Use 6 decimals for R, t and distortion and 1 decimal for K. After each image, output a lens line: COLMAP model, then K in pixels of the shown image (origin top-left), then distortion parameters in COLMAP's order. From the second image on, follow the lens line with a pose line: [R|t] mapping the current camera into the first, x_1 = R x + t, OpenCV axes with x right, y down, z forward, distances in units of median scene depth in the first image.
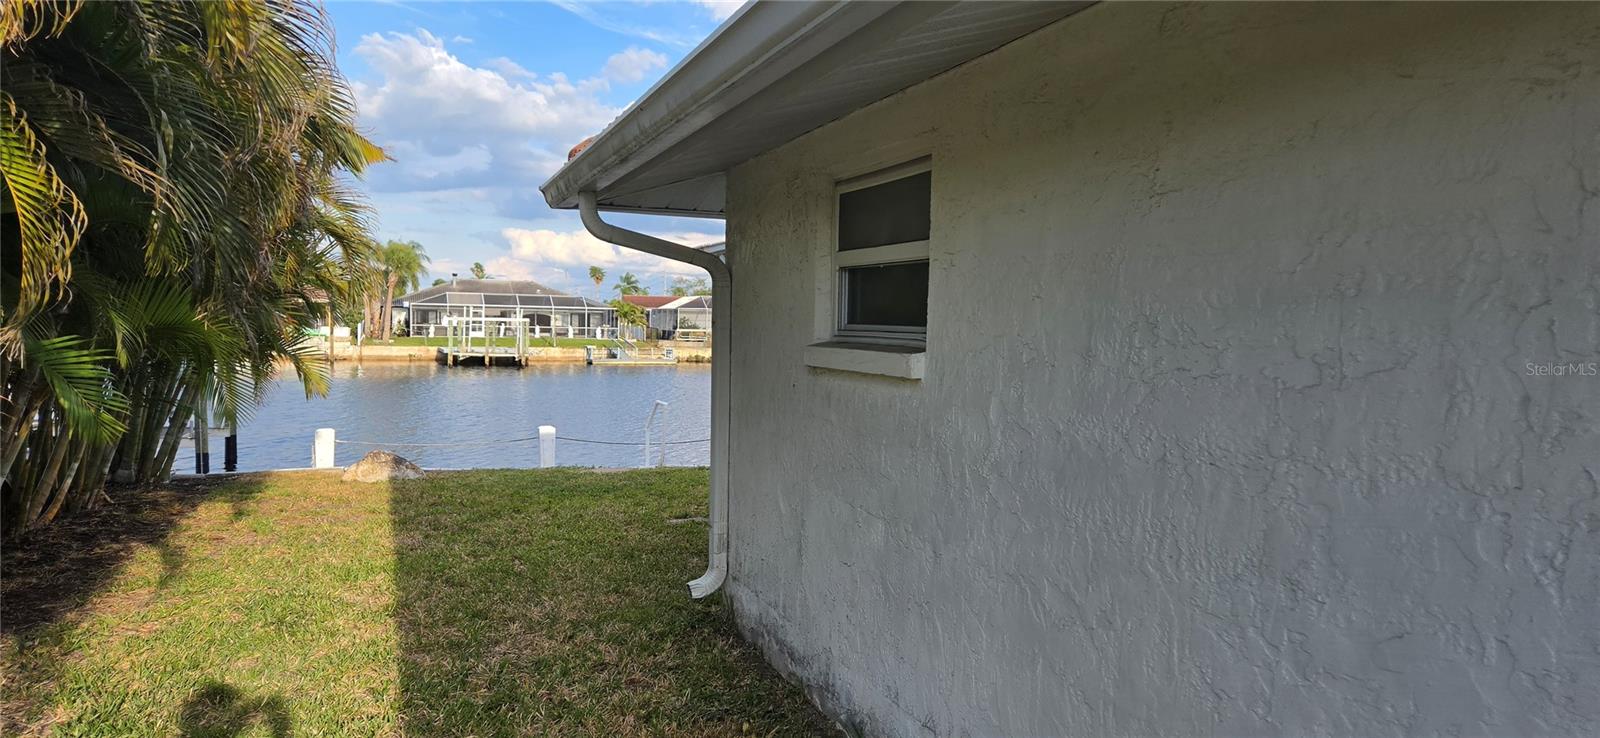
lens RADIAL K [[1069.5, 0, 800.2], [0, 1069.5, 409.7], [0, 0, 1]] dist [0.069039, -0.044965]
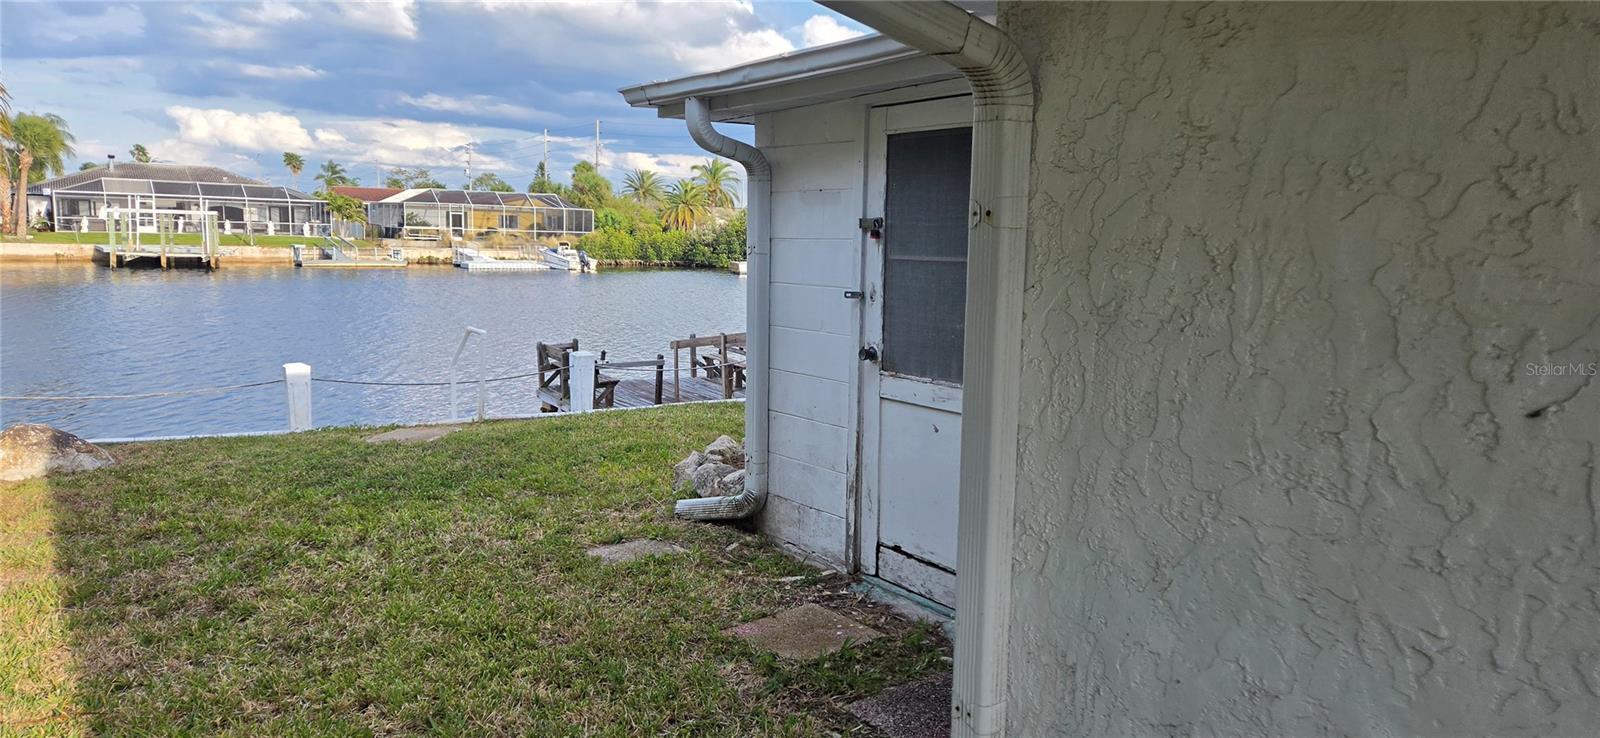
lens RADIAL K [[1069.5, 0, 811.7], [0, 1069.5, 402.8], [0, 0, 1]] dist [0.069039, -0.044965]
pose [[0.967932, -0.033913, 0.248912, -0.015956], [0.012542, 0.996134, 0.086949, -0.003202], [-0.250898, -0.081039, 0.964615, 0.041366]]
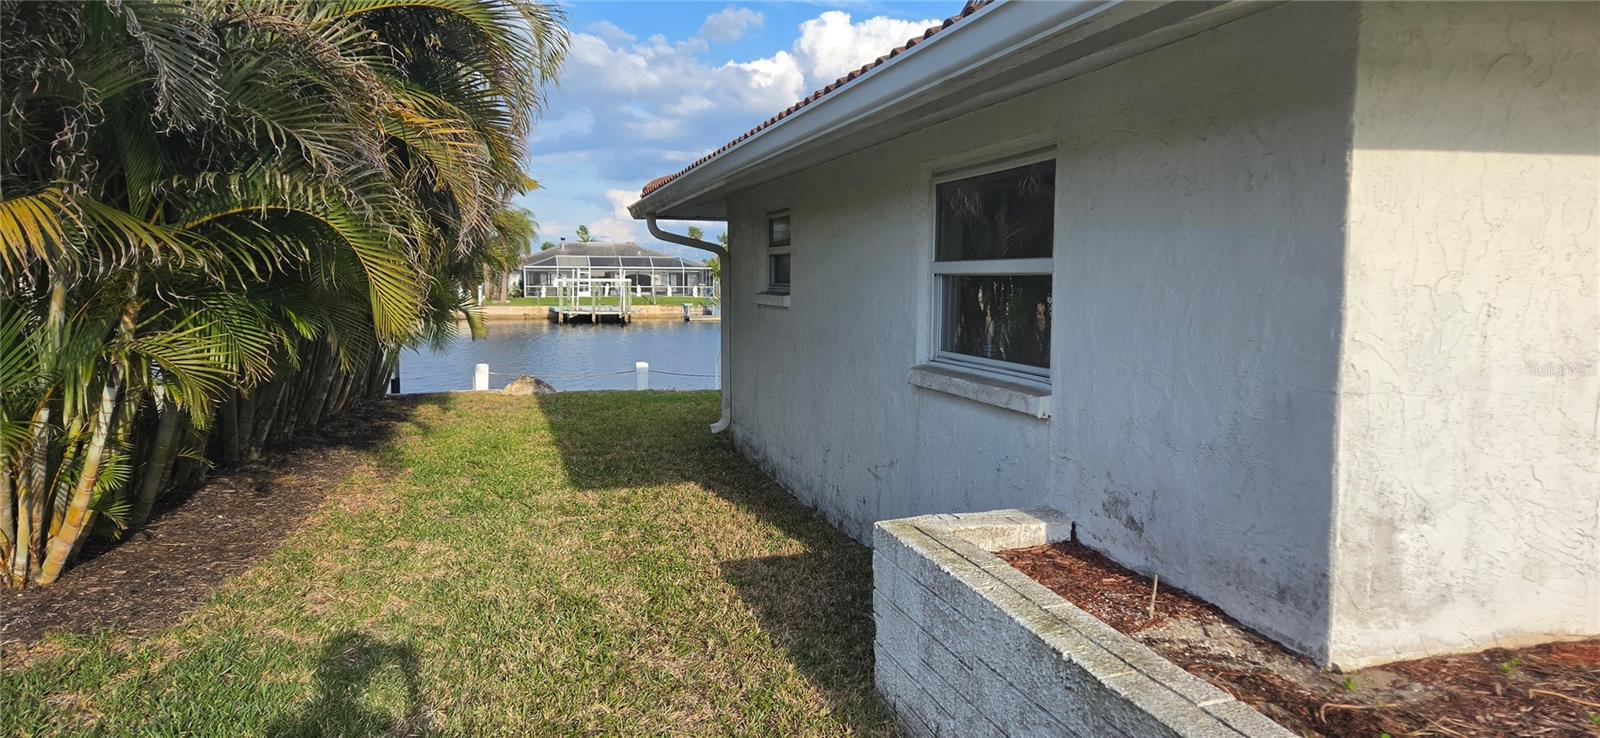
lens RADIAL K [[1069.5, 0, 804.4], [0, 1069.5, 388.9], [0, 0, 1]] dist [0.069039, -0.044965]
pose [[0.996001, -0.007604, -0.089020, 0.014828], [0.009520, 0.999732, 0.021116, 0.004205], [0.088836, -0.021879, 0.995806, -0.054340]]
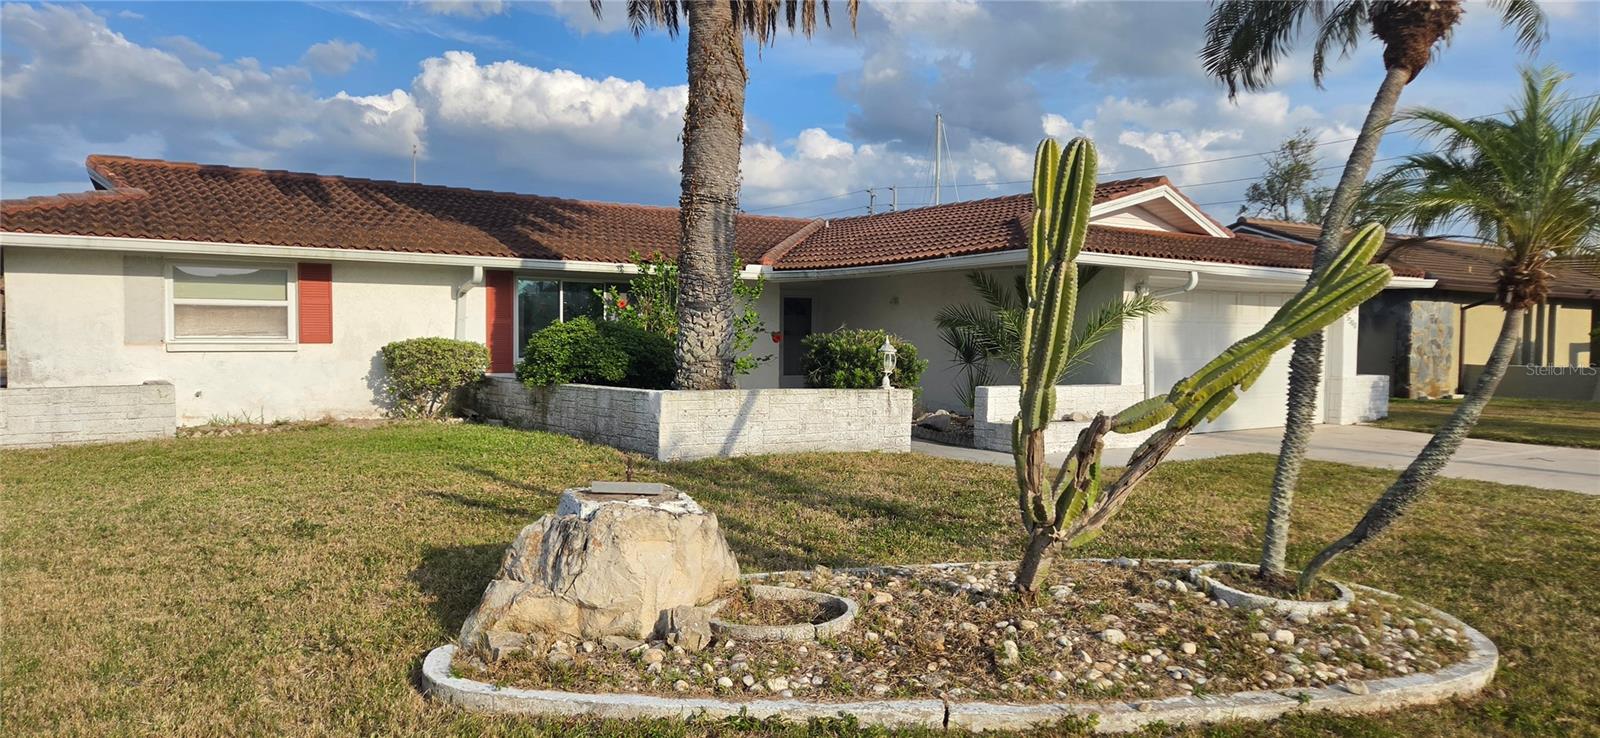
lens RADIAL K [[1069.5, 0, 818.6], [0, 1069.5, 391.0], [0, 0, 1]] dist [0.069039, -0.044965]
pose [[0.967810, -0.024933, 0.250445, 0.117753], [0.030138, 0.999402, -0.016970, 0.024219], [-0.249872, 0.023972, 0.967982, -0.217406]]
